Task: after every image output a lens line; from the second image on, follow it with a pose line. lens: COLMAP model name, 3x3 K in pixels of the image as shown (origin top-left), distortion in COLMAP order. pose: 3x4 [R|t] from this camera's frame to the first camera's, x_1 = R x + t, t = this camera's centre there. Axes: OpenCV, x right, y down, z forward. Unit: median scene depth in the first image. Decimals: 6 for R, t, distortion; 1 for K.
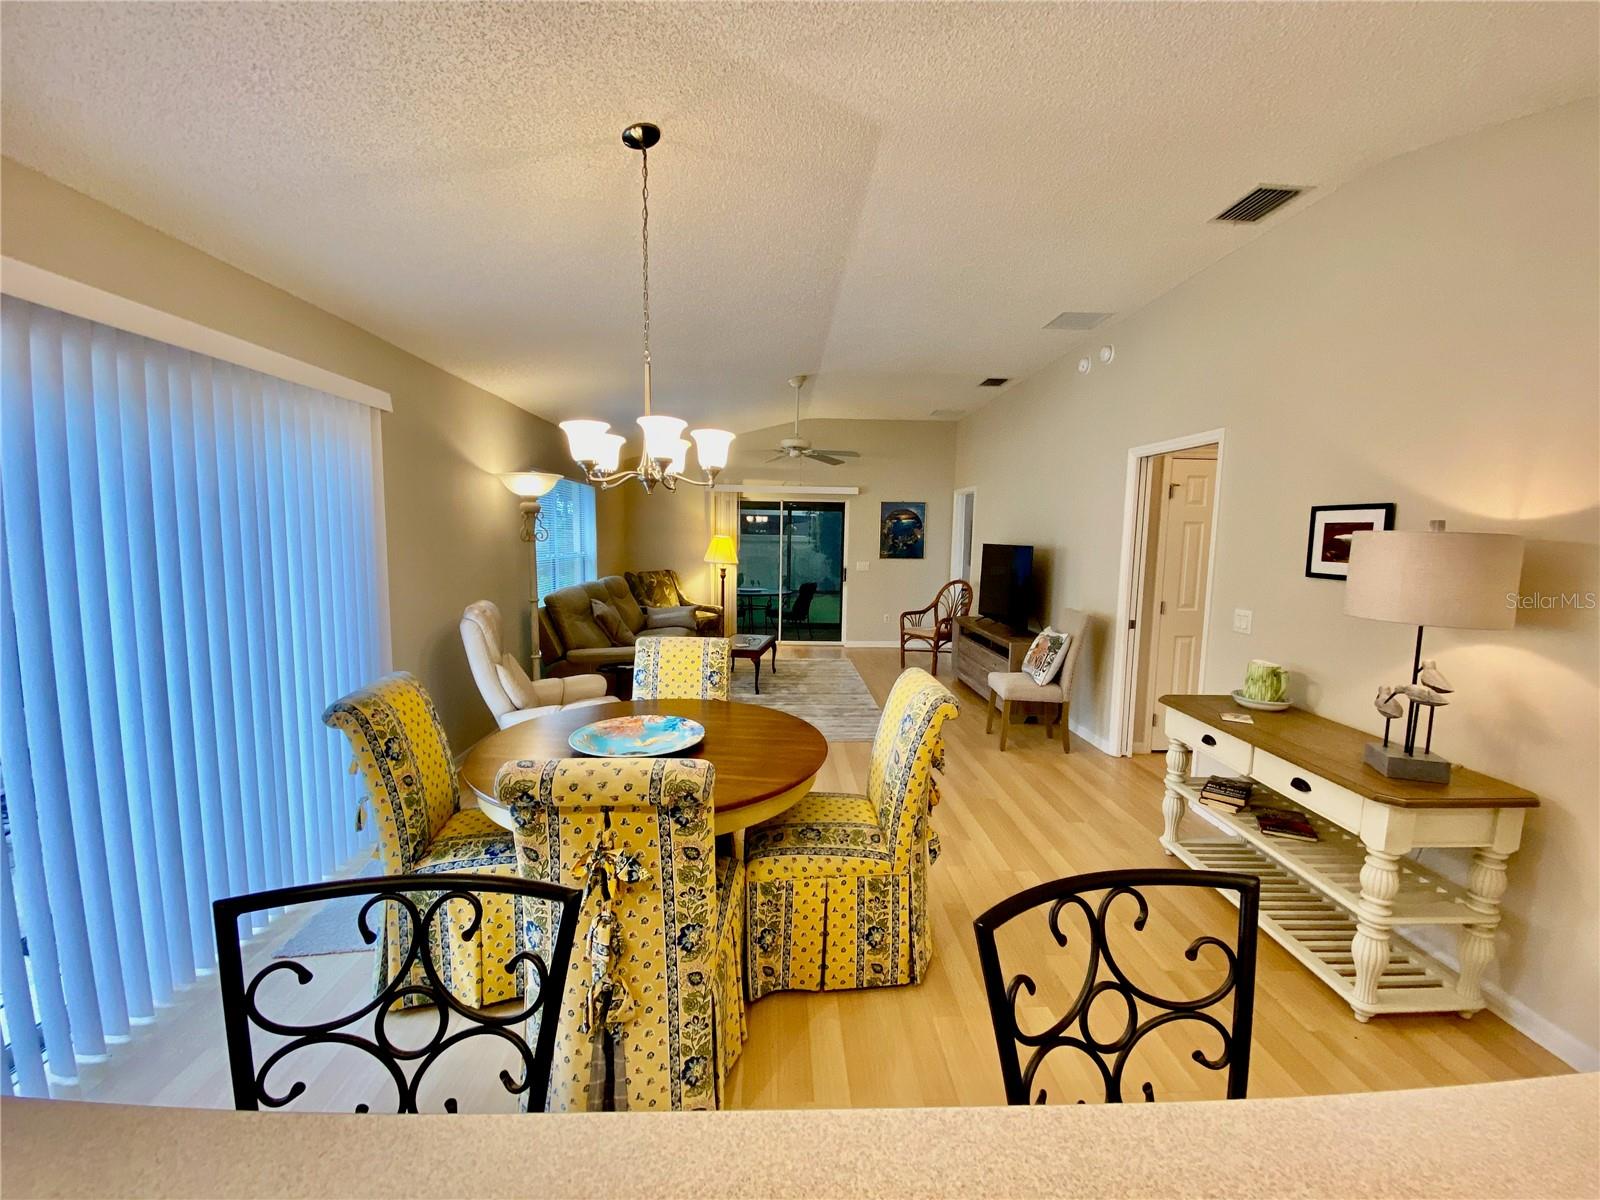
lens RADIAL K [[645.9, 0, 800.0], [0, 645.9, 600.0], [0, 0, 1]] dist [0.063207, -0.042354]
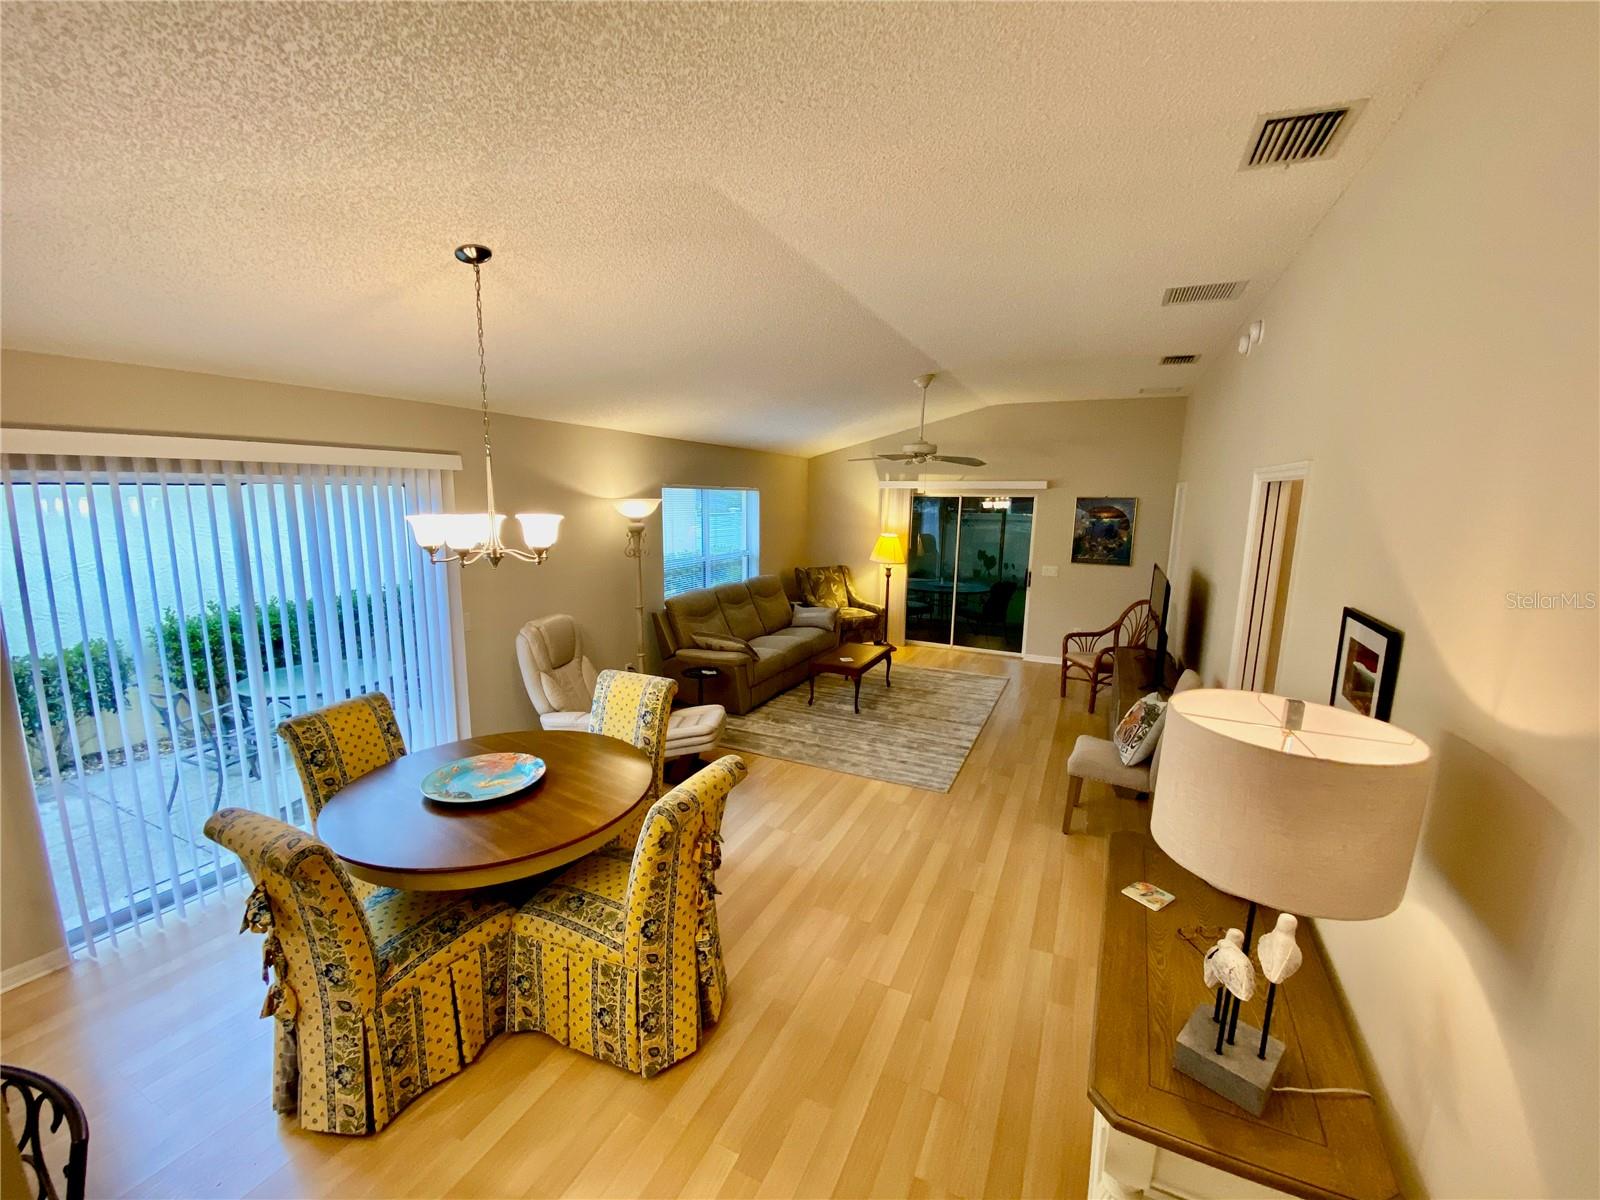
lens RADIAL K [[635.8, 0, 787.9], [0, 635.8, 605.7], [0, 0, 1]] dist [0.042827, -0.032423]
pose [[0.879621, 0.078718, -0.469116, 0.364367], [-0.048226, 0.995888, 0.076685, -0.102942], [0.473223, -0.044830, 0.879801, 0.126004]]
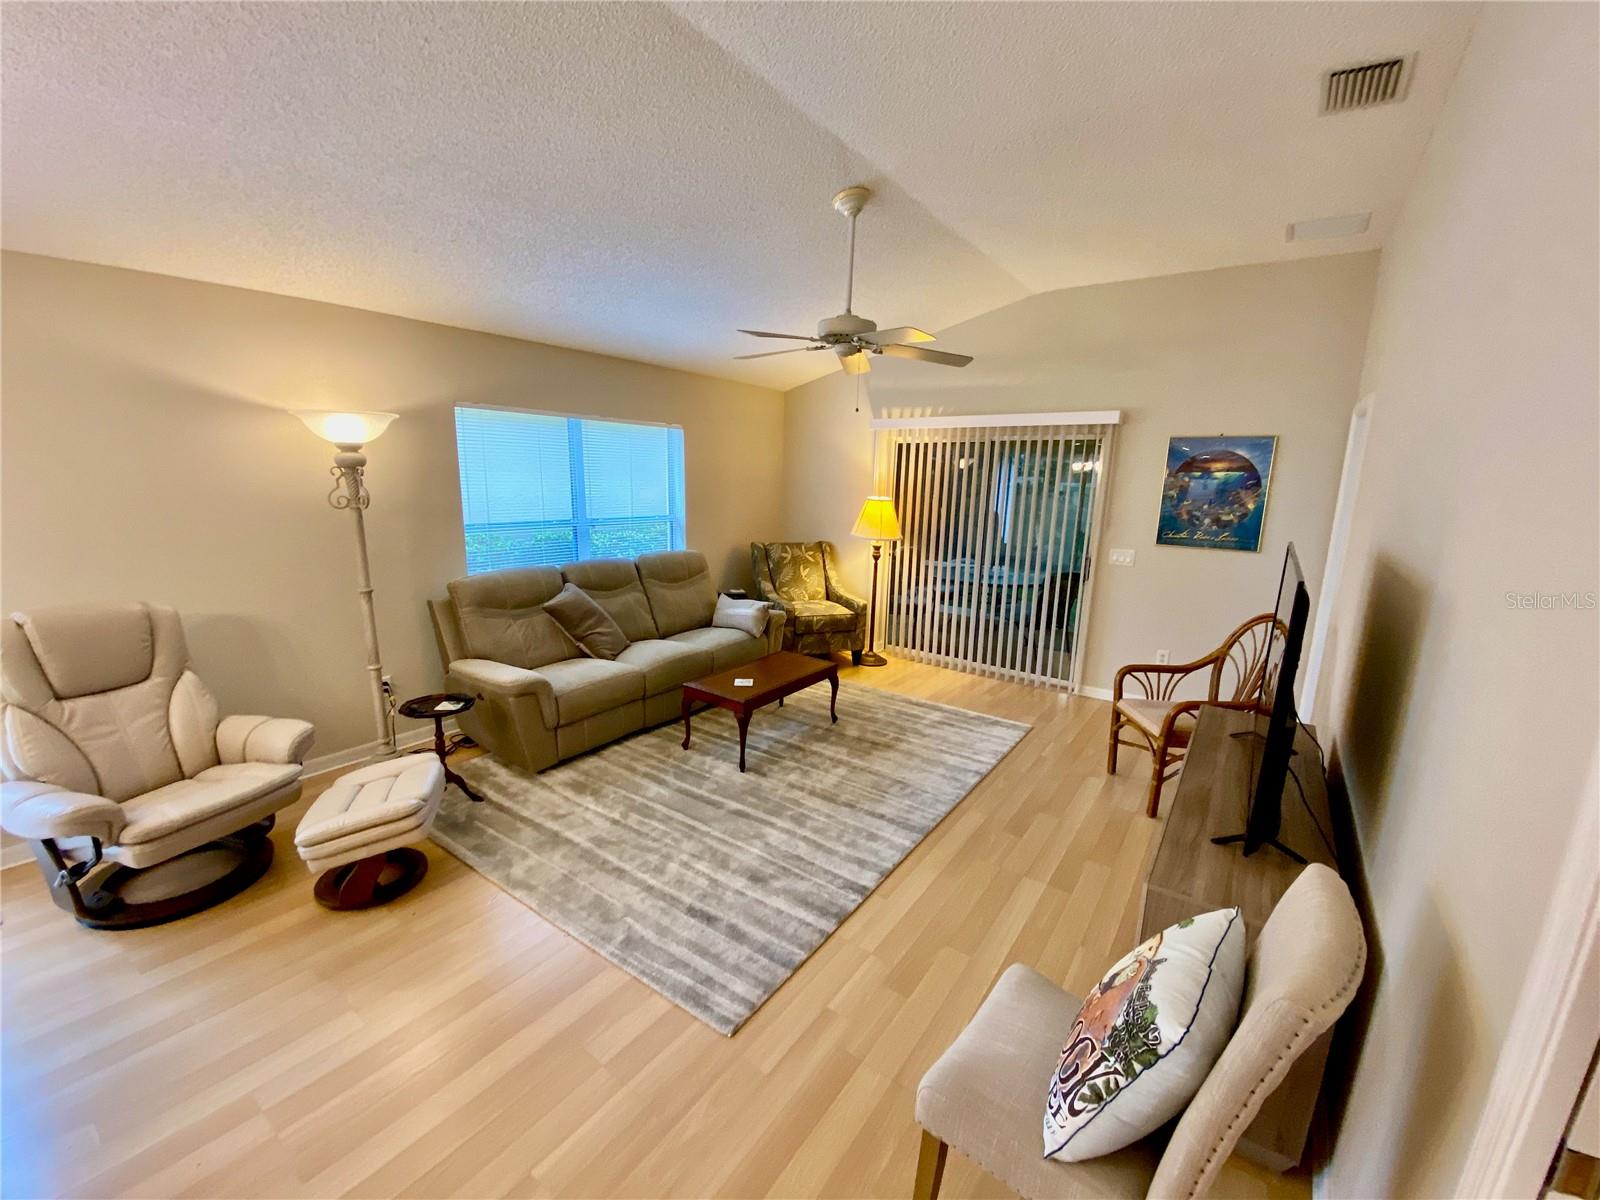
lens RADIAL K [[645.9, 0, 800.0], [0, 645.9, 600.0], [0, 0, 1]] dist [0.063207, -0.042354]
pose [[0.790747, 0.123414, -0.599573, 0.410574], [-0.074420, 0.991582, 0.105955, -0.103030], [0.607602, -0.039163, 0.793275, 0.726582]]
